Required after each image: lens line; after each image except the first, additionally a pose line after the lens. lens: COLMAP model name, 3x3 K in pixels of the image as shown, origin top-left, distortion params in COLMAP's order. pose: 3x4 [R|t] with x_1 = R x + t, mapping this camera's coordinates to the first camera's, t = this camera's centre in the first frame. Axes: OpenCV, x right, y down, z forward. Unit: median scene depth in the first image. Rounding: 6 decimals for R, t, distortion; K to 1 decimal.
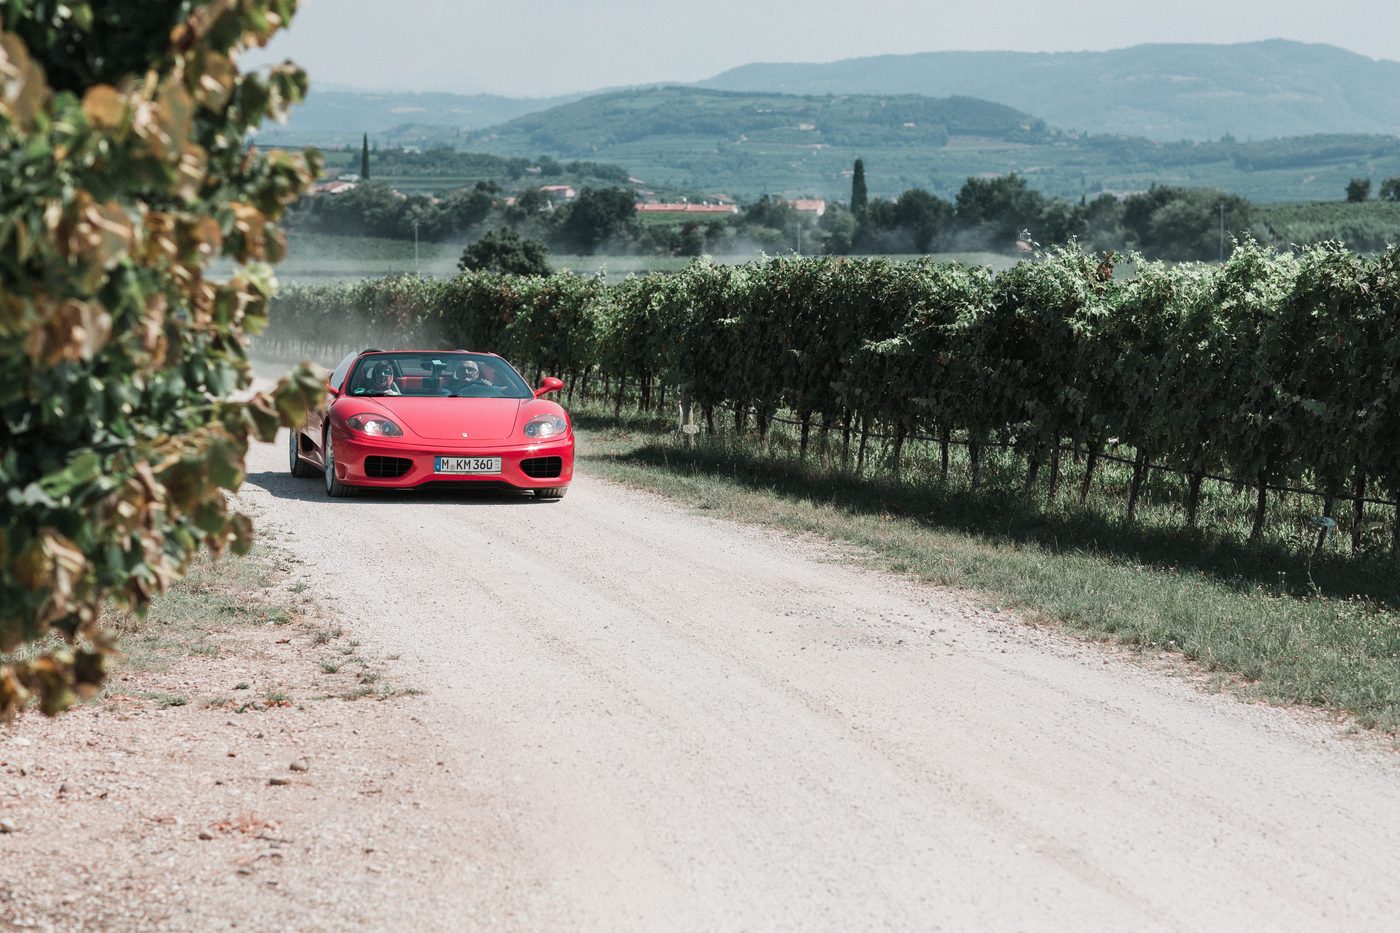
lens RADIAL K [[3707.1, 0, 700.0], [0, 3707.1, 466.5], [0, 0, 1]] dist [-0.105235, -0.472826]
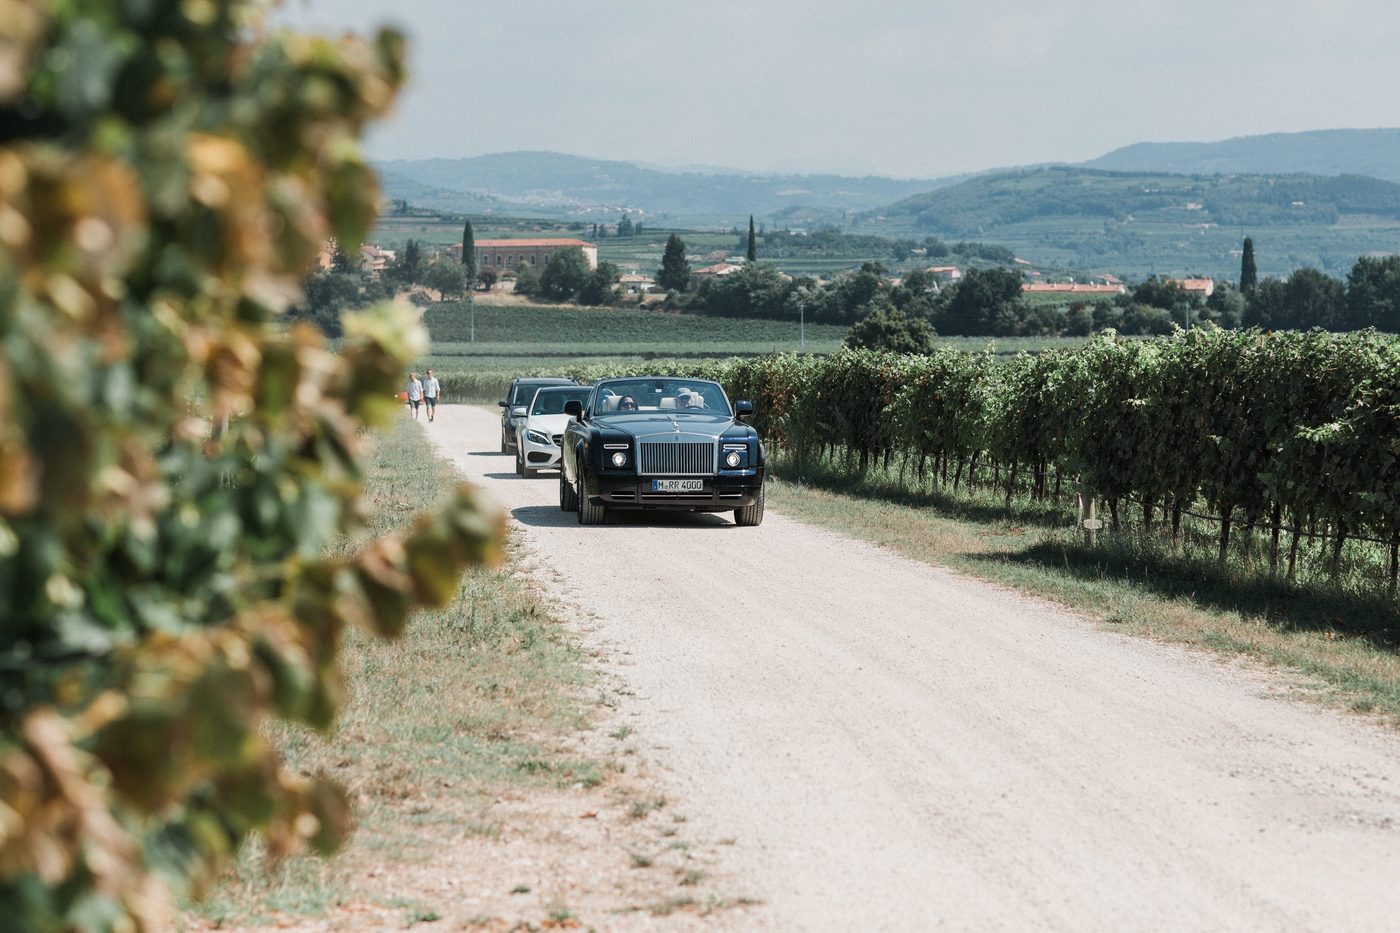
lens RADIAL K [[3707.1, 0, 700.0], [0, 3707.1, 466.5], [0, 0, 1]] dist [-0.105235, -0.472826]
pose [[0.994602, 0.000339, -0.103764, -0.004801], [-0.002611, 0.999760, -0.021762, -0.005191], [0.103732, 0.021915, 0.994364, 0.127383]]
